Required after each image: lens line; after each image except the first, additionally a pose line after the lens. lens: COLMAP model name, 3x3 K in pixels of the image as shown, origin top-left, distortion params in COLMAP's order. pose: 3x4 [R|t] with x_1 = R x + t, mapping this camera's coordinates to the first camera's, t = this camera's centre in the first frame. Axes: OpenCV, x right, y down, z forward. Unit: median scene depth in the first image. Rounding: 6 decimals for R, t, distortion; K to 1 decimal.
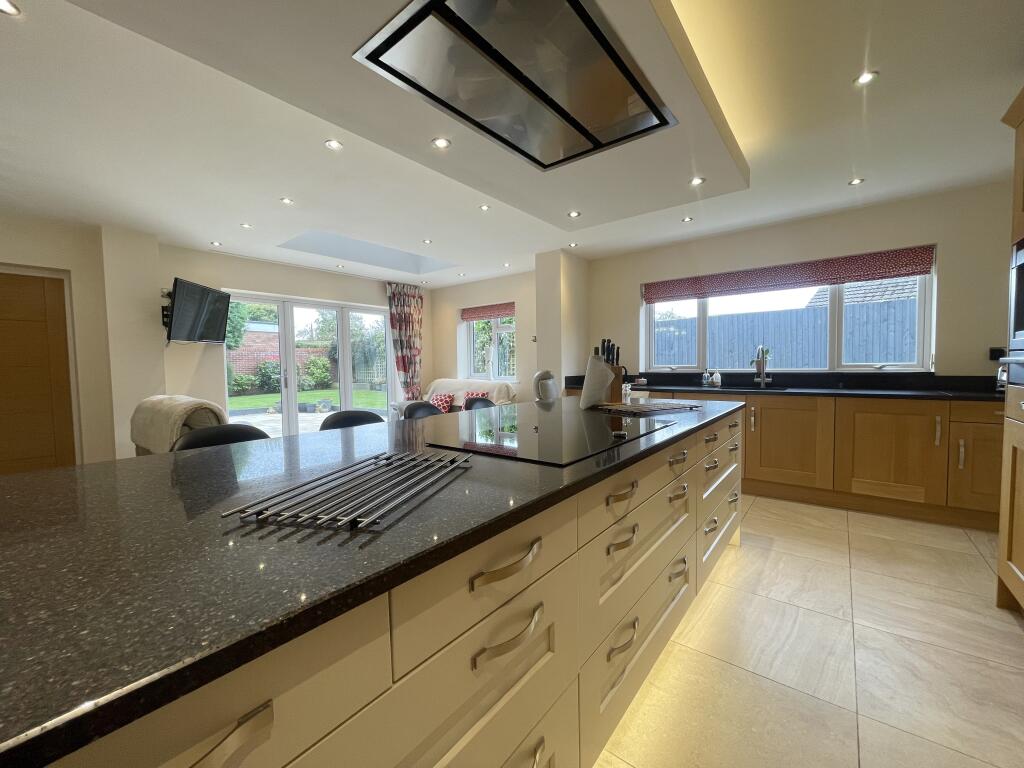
lens RADIAL K [[411.4, 0, 512.0], [0, 411.4, 384.0], [0, 0, 1]] dist [0.001490, -0.000322]
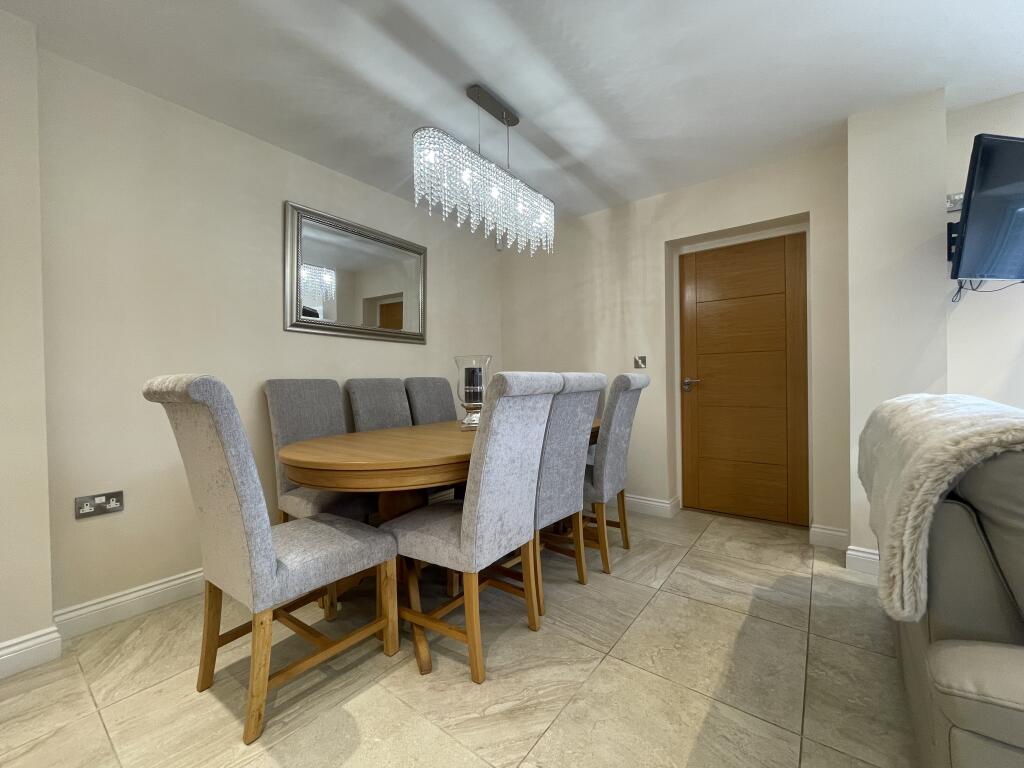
lens RADIAL K [[411.4, 0, 512.0], [0, 411.4, 384.0], [0, 0, 1]] dist [0.001490, -0.000322]
pose [[0.020197, 0.029904, -0.999349, -0.209805], [-0.032677, 0.999038, 0.029234, 0.008593], [0.999262, 0.032065, 0.021154, 0.278119]]
